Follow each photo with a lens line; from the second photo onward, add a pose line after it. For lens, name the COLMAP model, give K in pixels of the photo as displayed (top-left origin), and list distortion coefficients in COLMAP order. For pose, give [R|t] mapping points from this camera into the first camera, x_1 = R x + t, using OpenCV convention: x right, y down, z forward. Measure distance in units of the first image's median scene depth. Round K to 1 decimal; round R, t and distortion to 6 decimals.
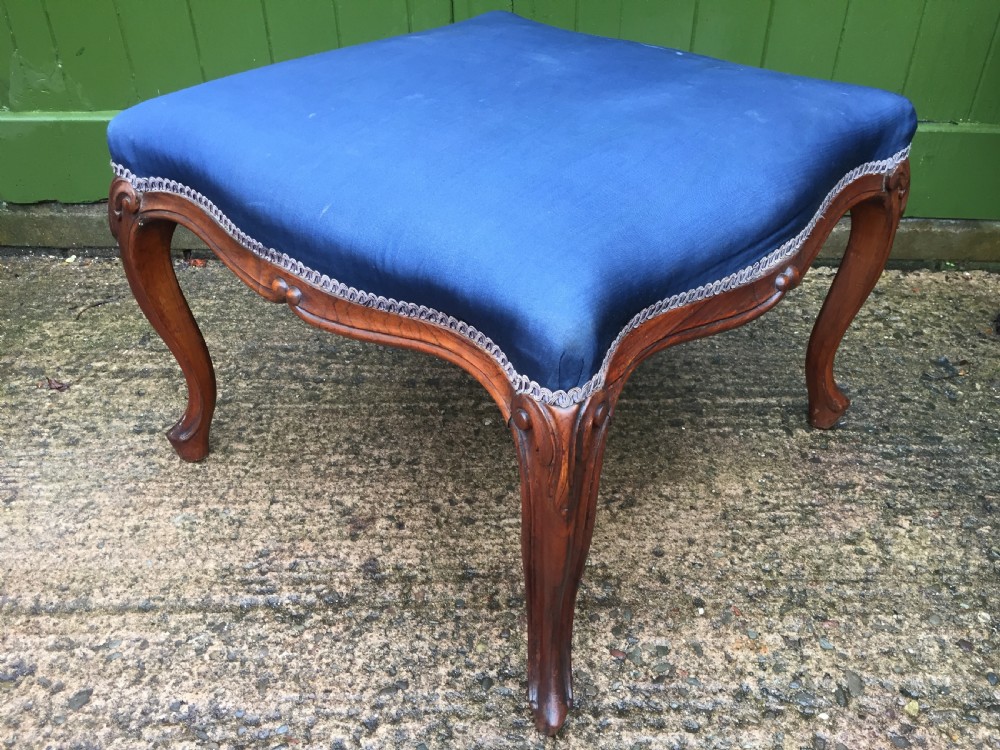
lens RADIAL K [[871.4, 0, 495.4], [0, 871.4, 376.9], [0, 0, 1]] dist [0.074893, -0.115454]
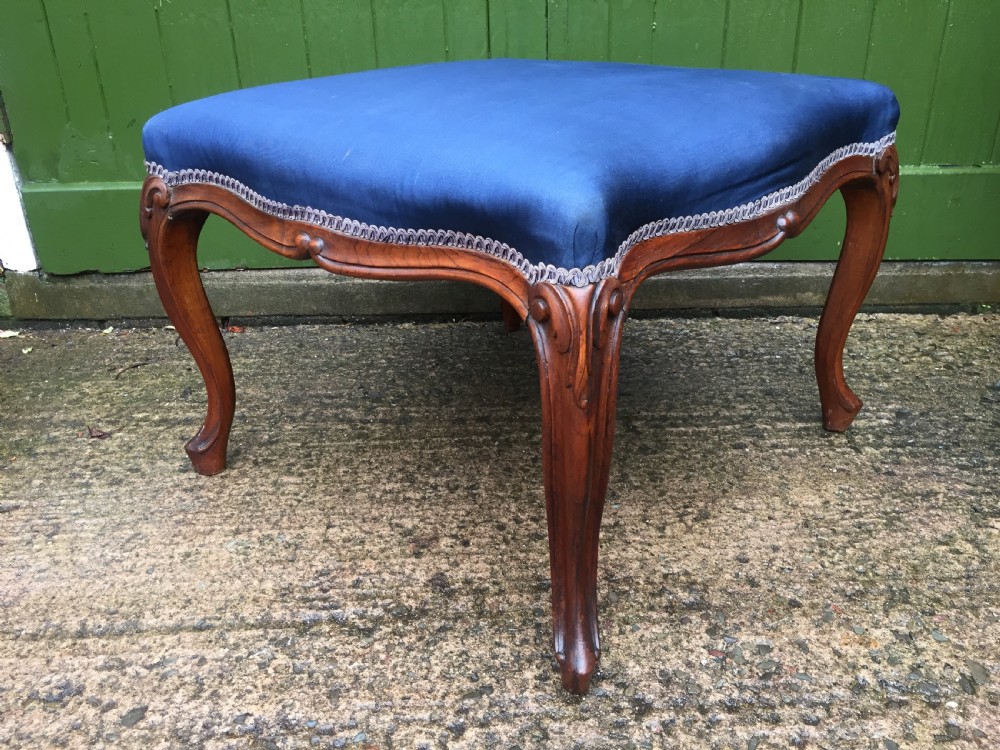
lens RADIAL K [[871.4, 0, 494.8], [0, 871.4, 376.2], [0, 0, 1]] dist [0.074893, -0.115454]
pose [[0.999573, -0.028287, 0.007309, -0.078563], [0.029117, 0.985058, -0.169745, 0.152668], [-0.002398, 0.169886, 0.985461, 0.034762]]
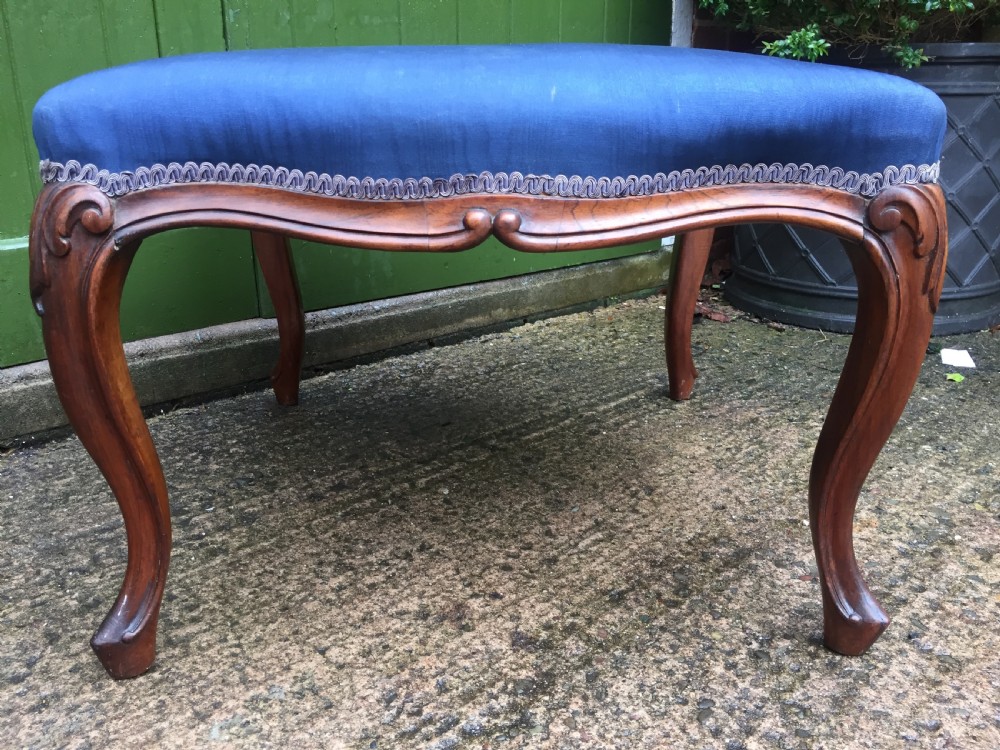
lens RADIAL K [[871.4, 0, 506.8], [0, 871.4, 374.3], [0, 0, 1]] dist [0.074893, -0.115454]
pose [[0.722507, -0.220079, 0.655400, -0.565868], [0.398778, 0.907052, -0.135026, 0.099710], [-0.564765, 0.358916, 0.743115, 0.342816]]
